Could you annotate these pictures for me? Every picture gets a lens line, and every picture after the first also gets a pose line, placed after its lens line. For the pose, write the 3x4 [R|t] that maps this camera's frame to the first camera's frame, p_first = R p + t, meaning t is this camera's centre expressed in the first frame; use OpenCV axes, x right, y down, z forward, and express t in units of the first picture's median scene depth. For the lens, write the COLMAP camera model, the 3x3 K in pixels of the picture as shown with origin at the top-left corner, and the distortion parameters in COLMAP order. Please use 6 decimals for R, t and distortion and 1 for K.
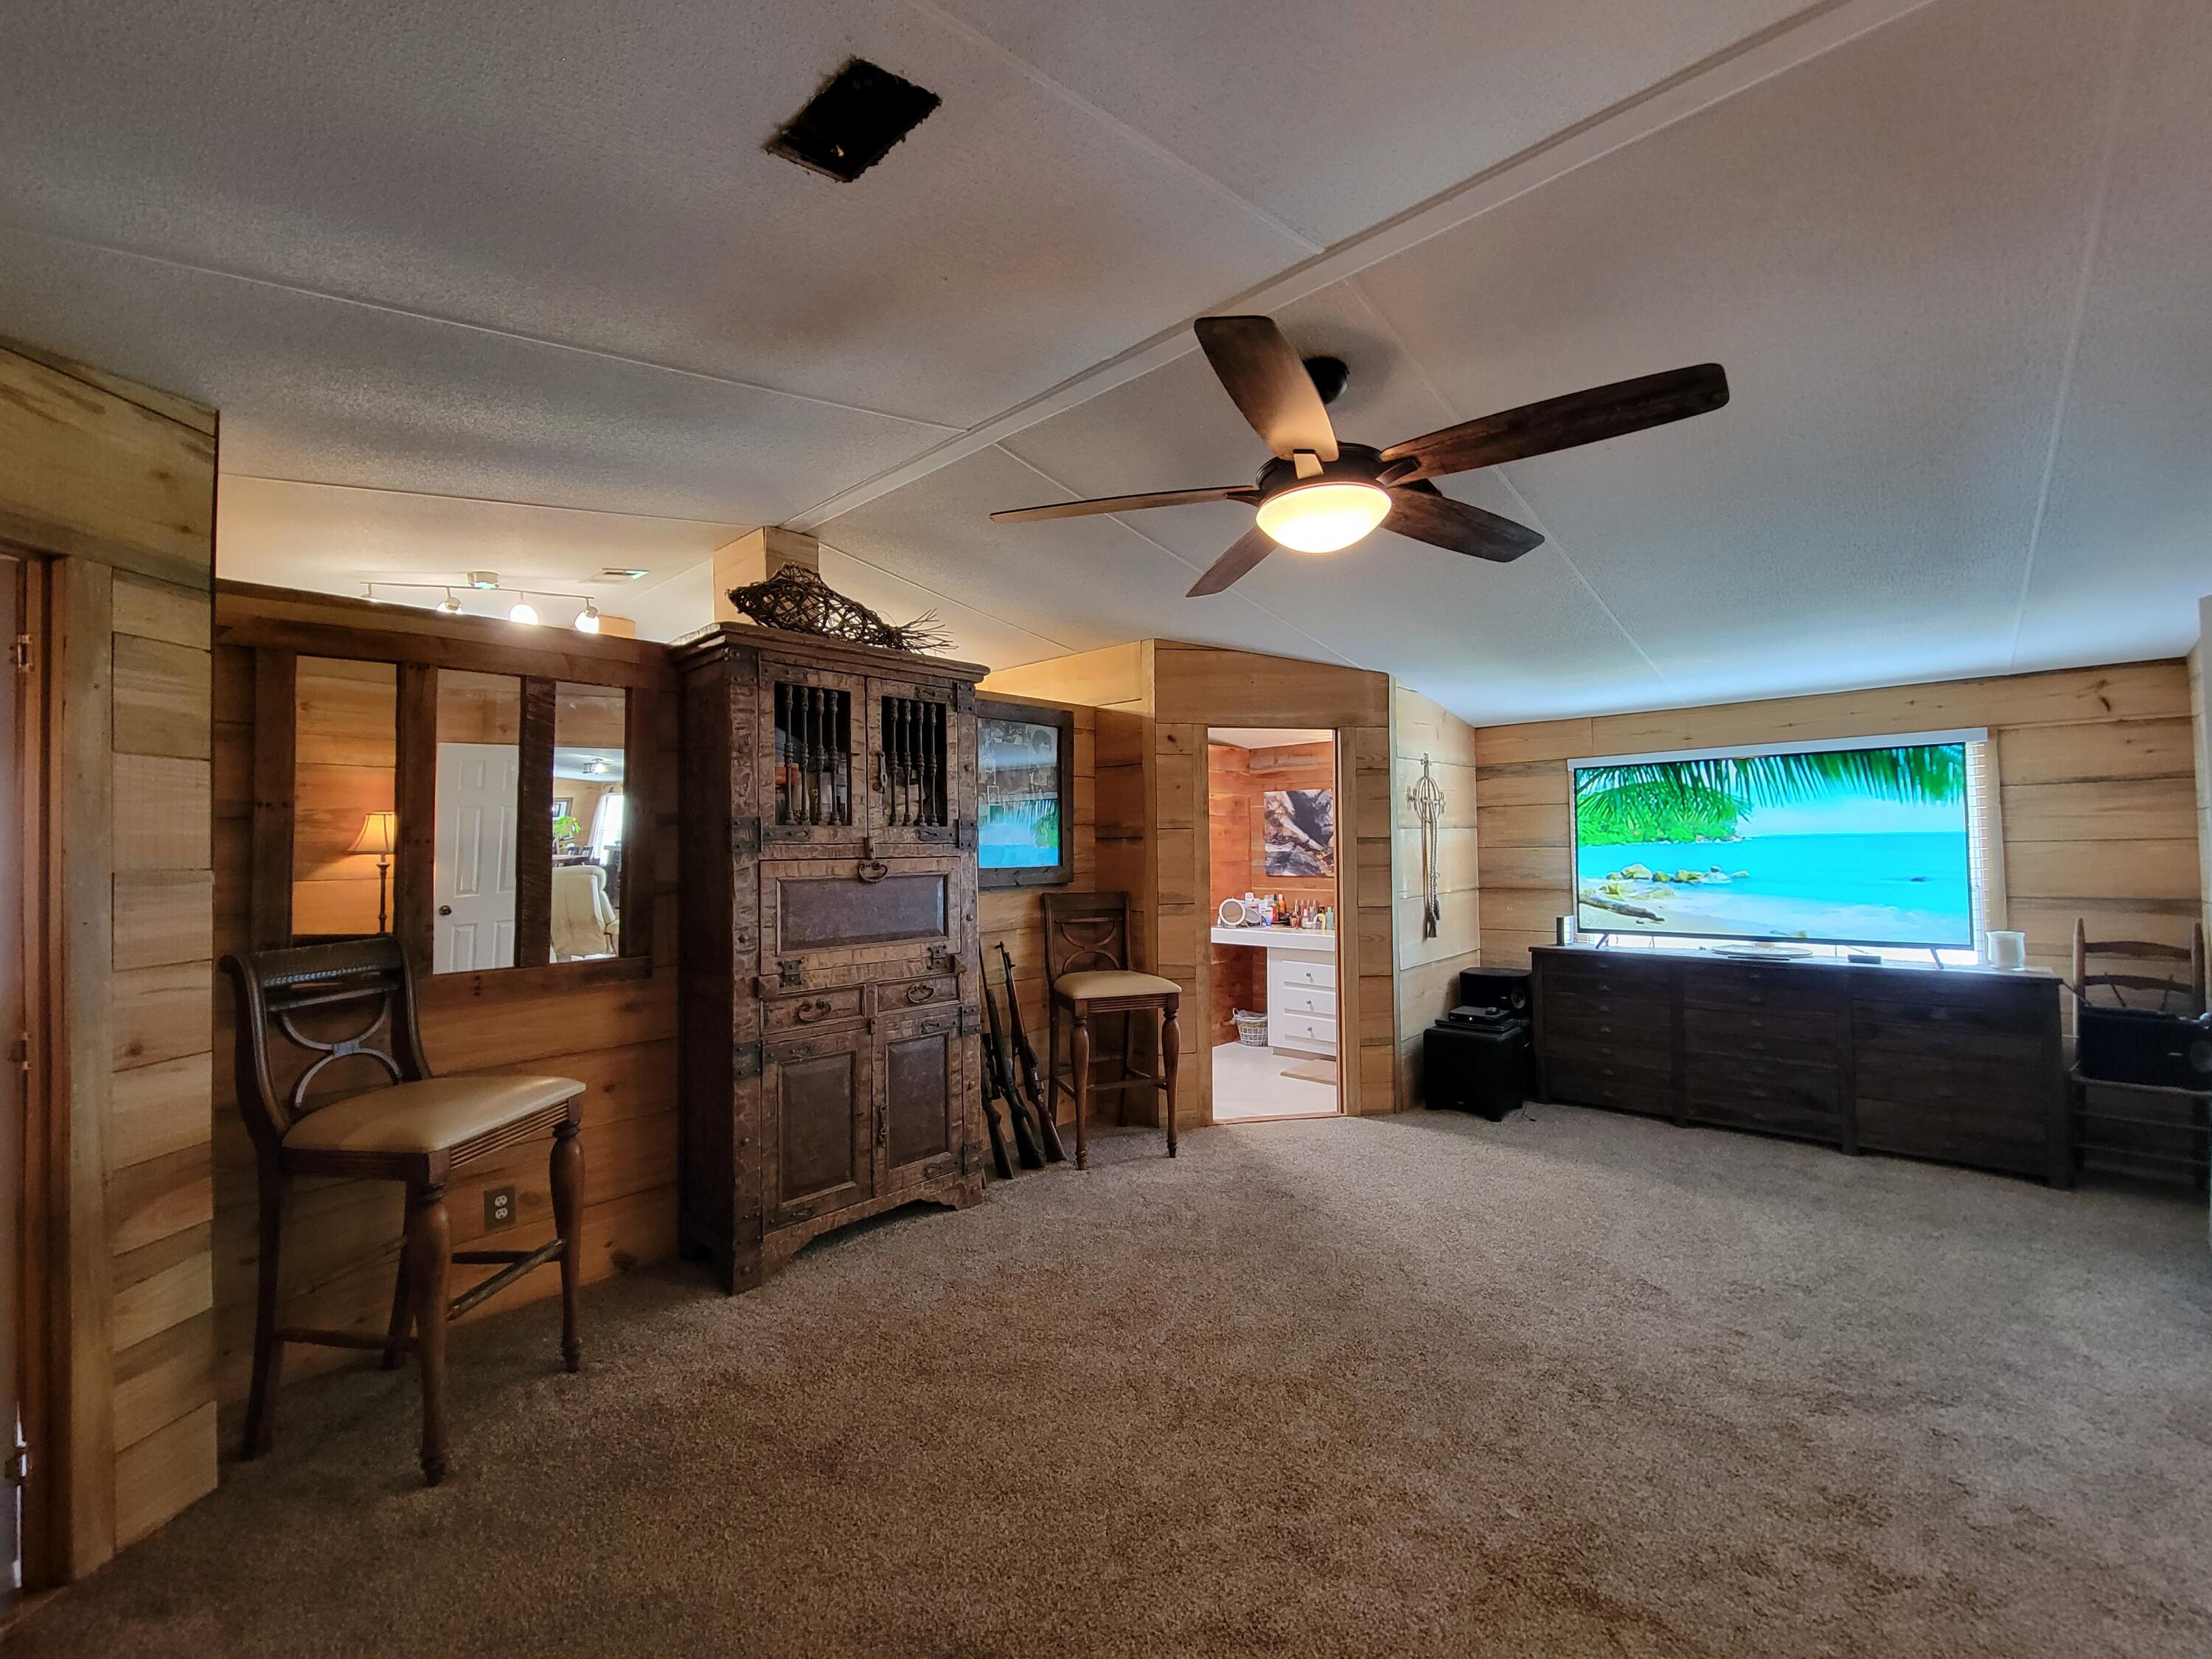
lens RADIAL K [[905.8, 0, 1095.9], [0, 905.8, 824.3], [0, 0, 1]] dist [0.002106, -0.000729]
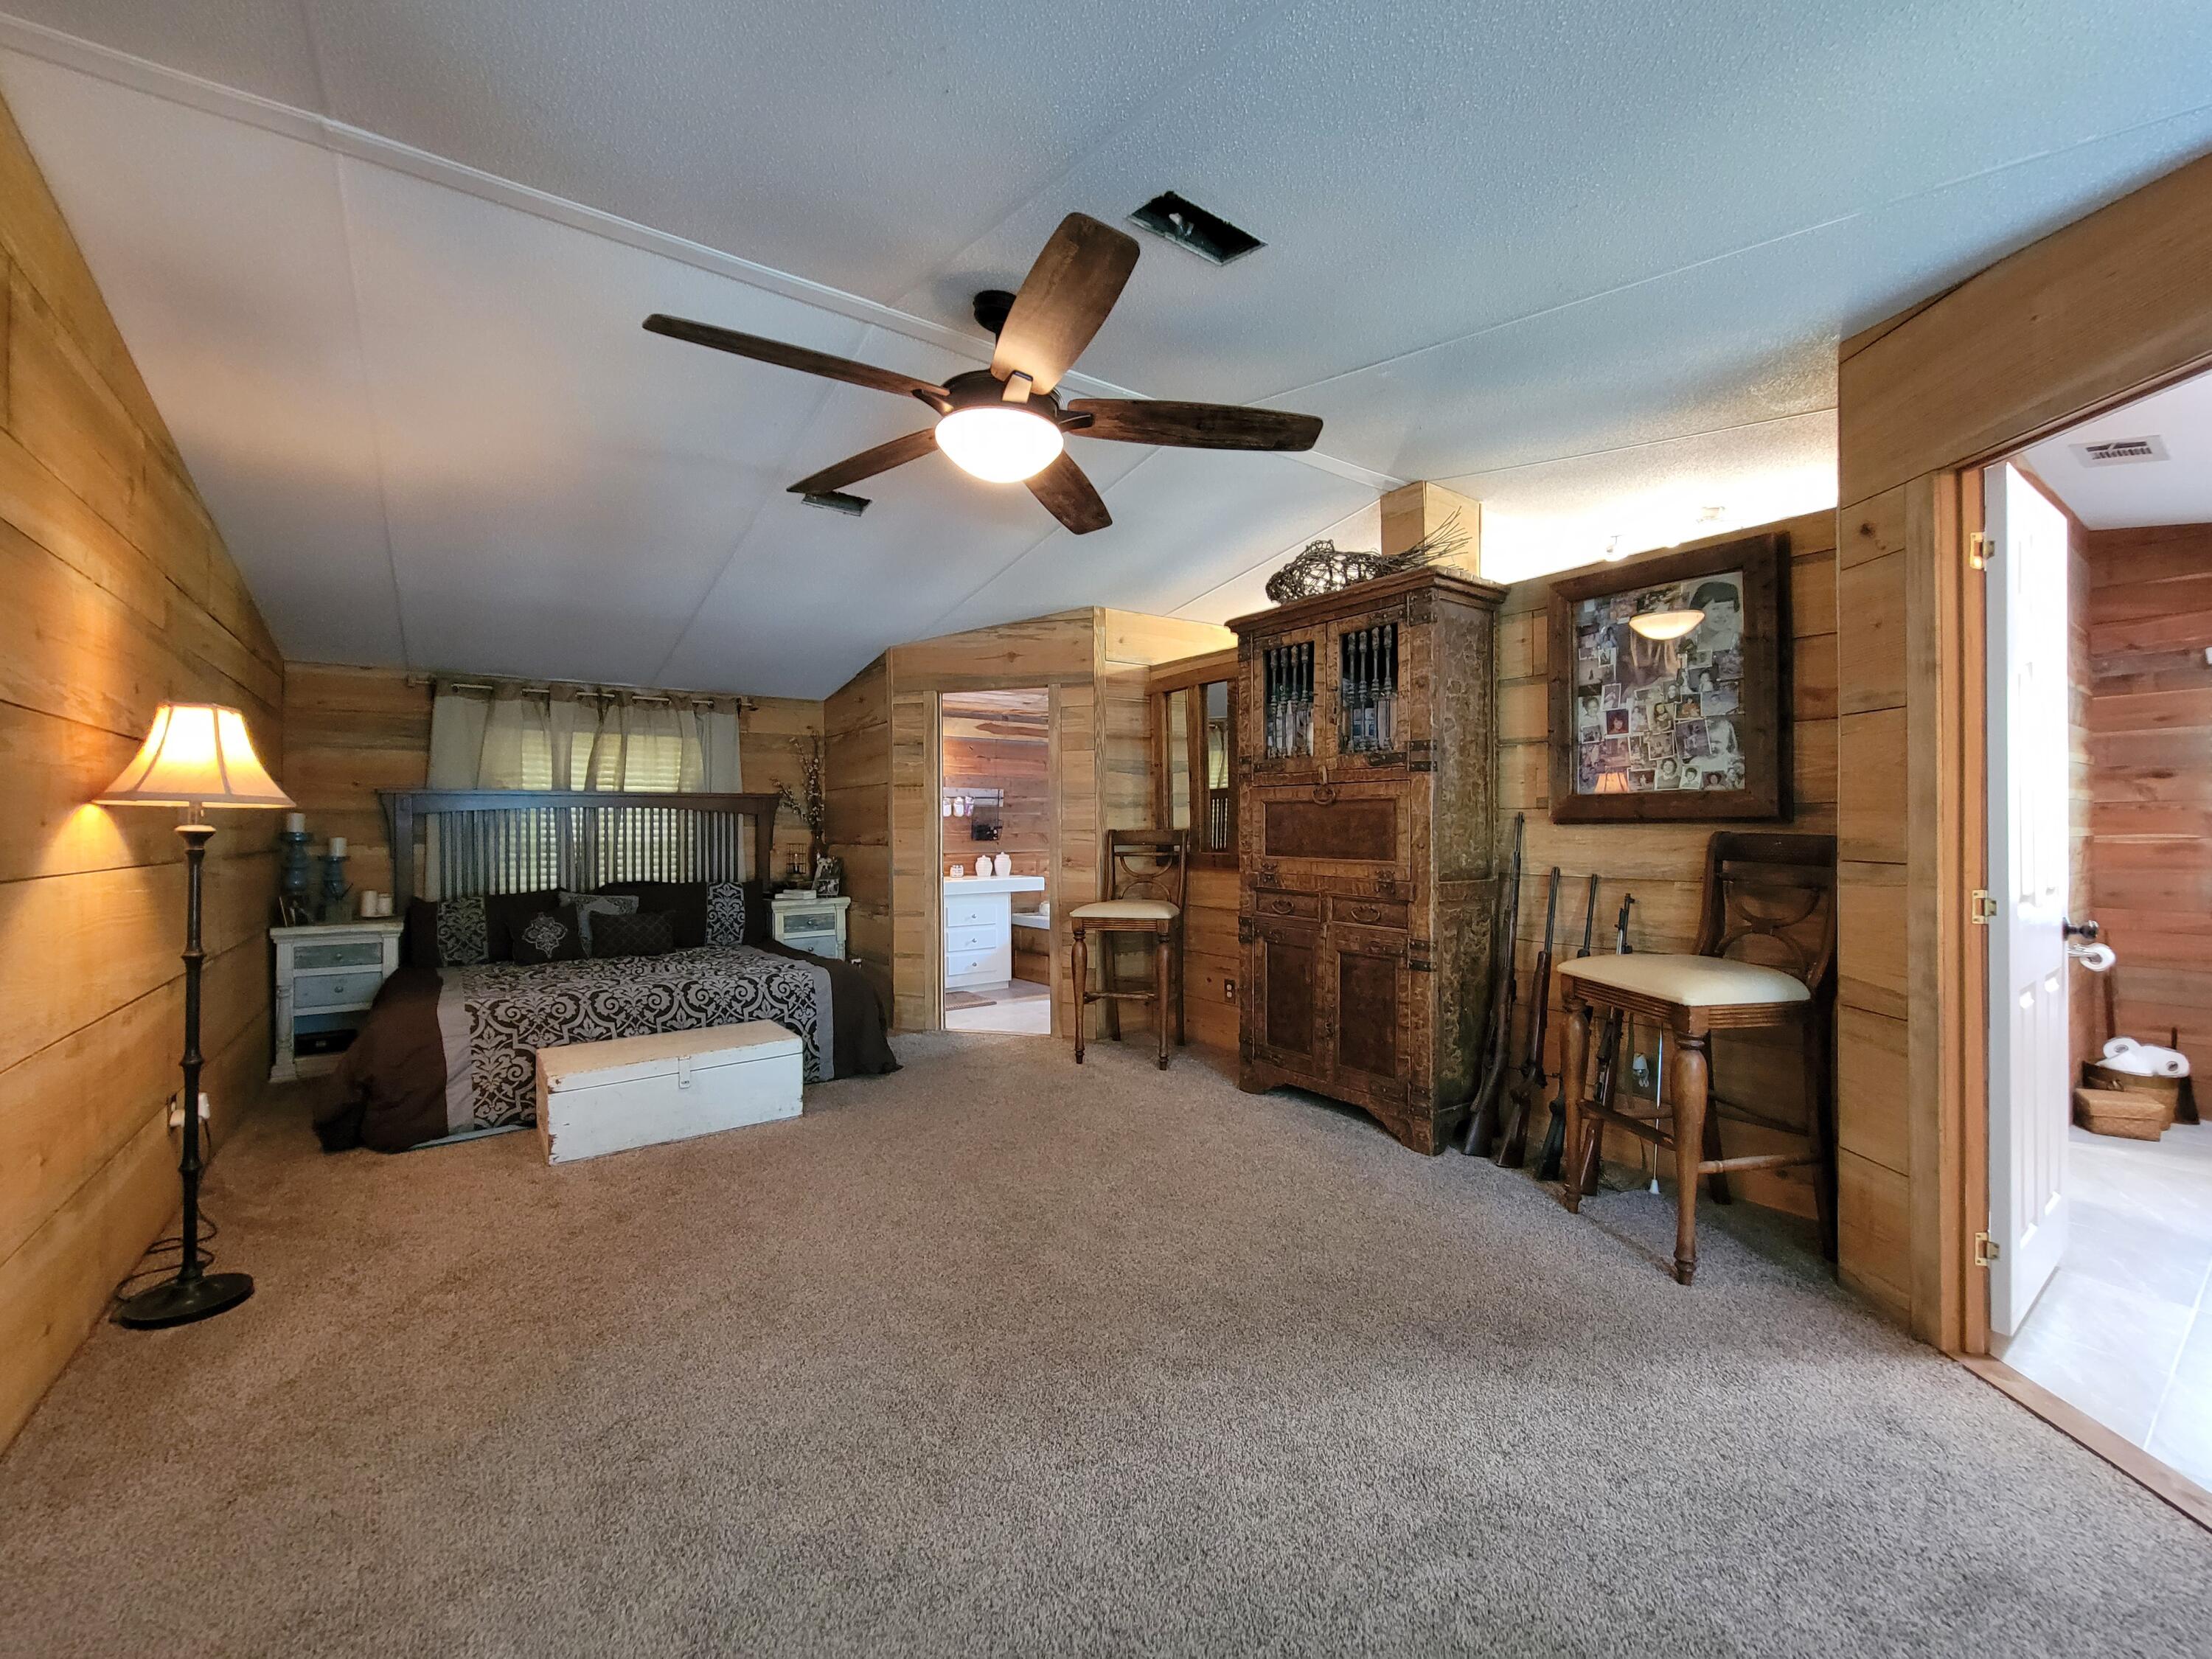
lens RADIAL K [[905.8, 0, 1095.9], [0, 905.8, 824.3], [0, 0, 1]] dist [0.002106, -0.000729]
pose [[-0.202665, 0.019818, -0.979048, 0.902250], [0.032323, 0.999386, 0.013539, 0.063090], [0.978714, -0.028902, -0.203181, 0.936839]]
